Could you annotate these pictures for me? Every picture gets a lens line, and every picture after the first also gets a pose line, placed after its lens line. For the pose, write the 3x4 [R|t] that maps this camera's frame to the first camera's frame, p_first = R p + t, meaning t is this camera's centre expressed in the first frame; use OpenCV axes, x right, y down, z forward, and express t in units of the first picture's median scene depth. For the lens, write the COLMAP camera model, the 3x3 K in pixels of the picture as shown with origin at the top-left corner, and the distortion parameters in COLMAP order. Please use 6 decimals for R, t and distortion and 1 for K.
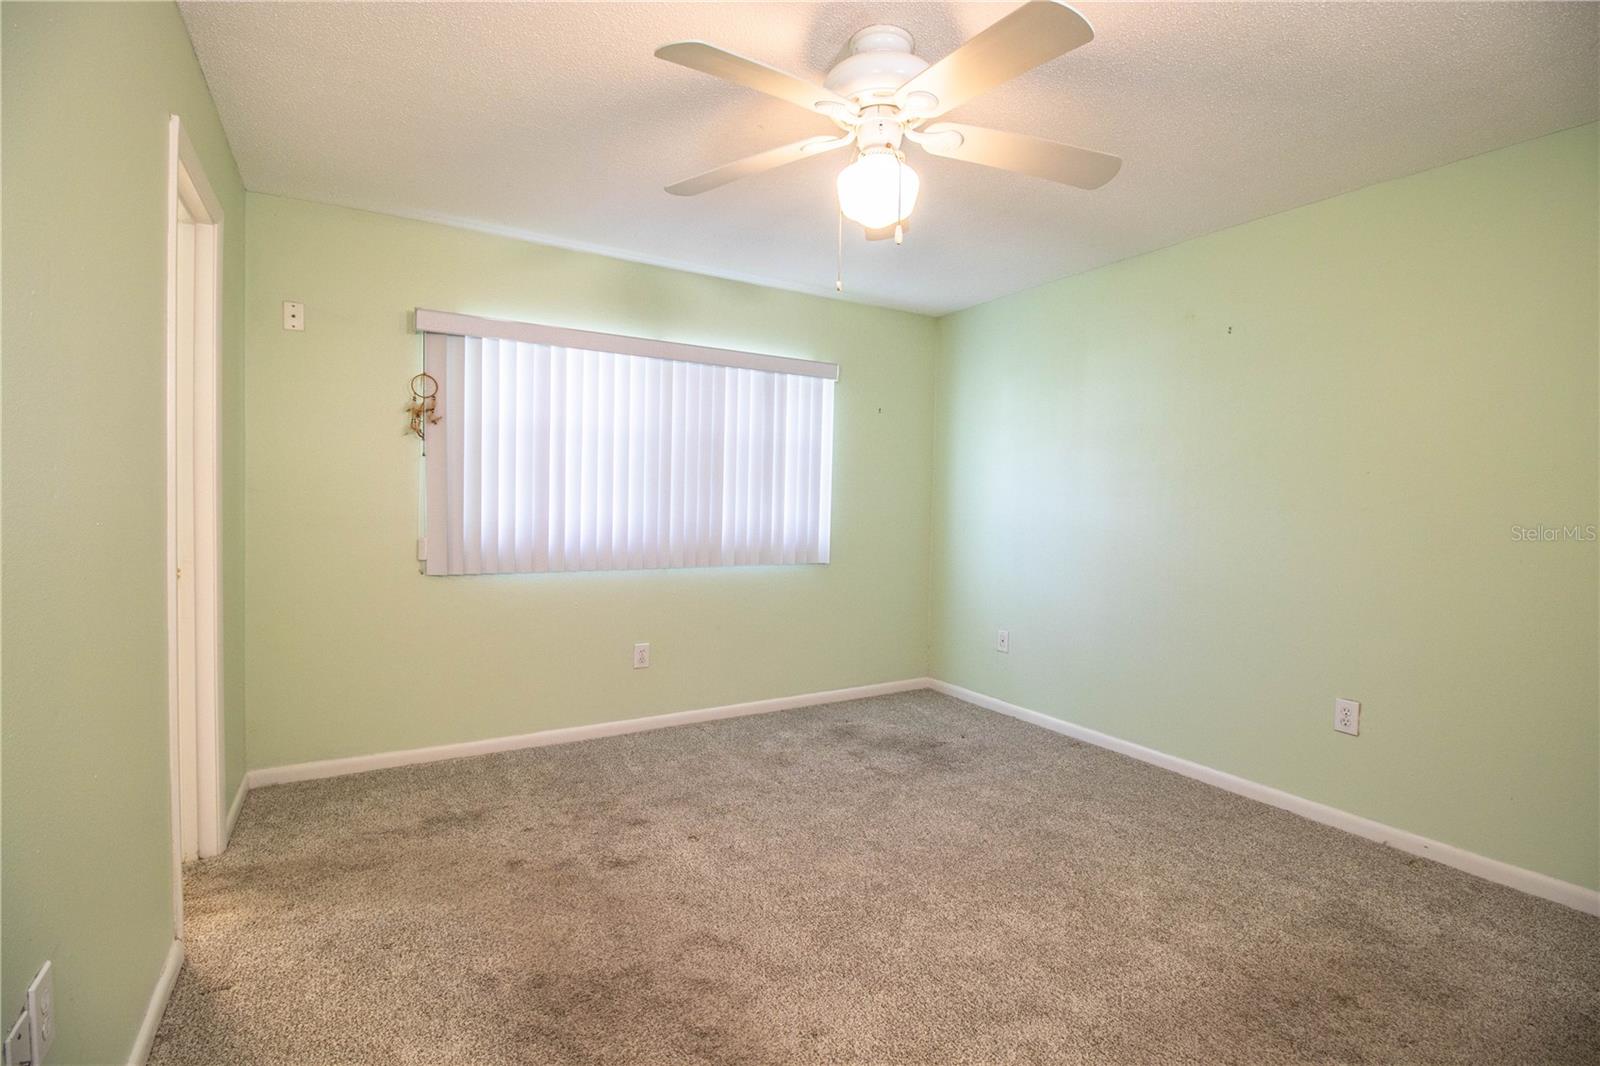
lens RADIAL K [[738.9, 0, 804.8], [0, 738.9, 527.2], [0, 0, 1]] dist [-0.000450, -0.012971]
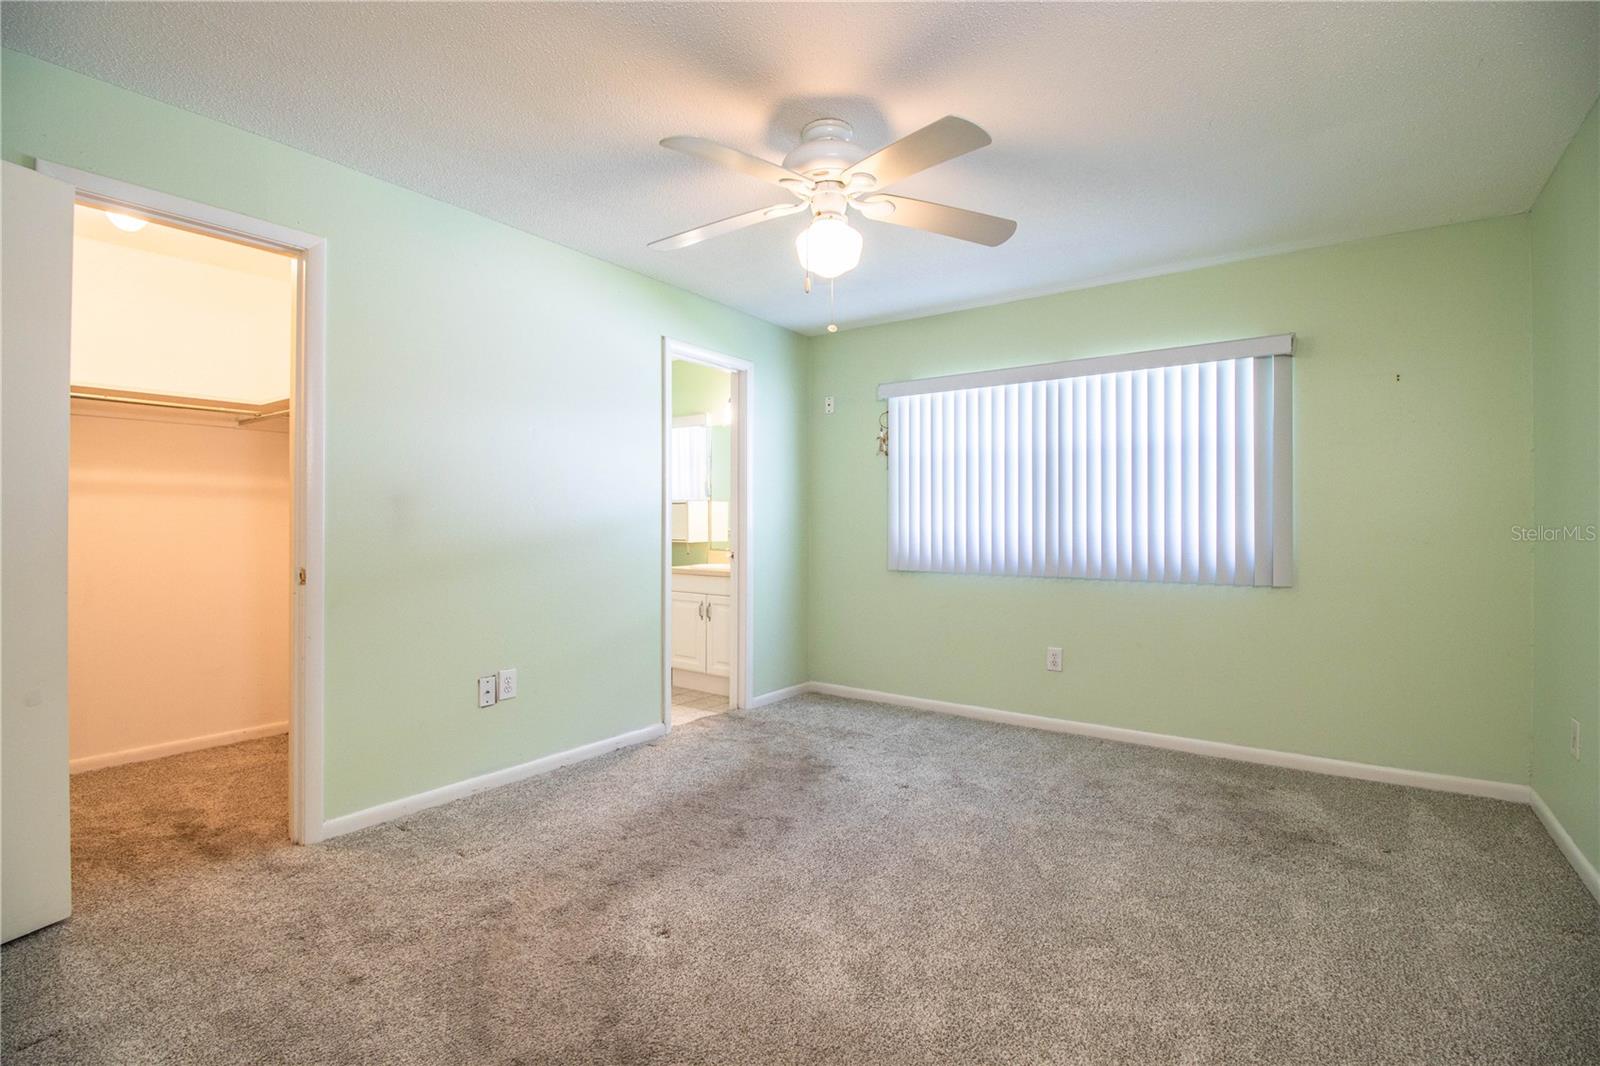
lens RADIAL K [[738.9, 0, 807.1], [0, 738.9, 523.9], [0, 0, 1]] dist [-0.000450, -0.012971]
pose [[0.398740, -0.019736, -0.916852, 0.712407], [-0.027778, 0.999050, -0.033586, 0.030234], [0.916643, 0.038860, 0.397812, 0.287071]]
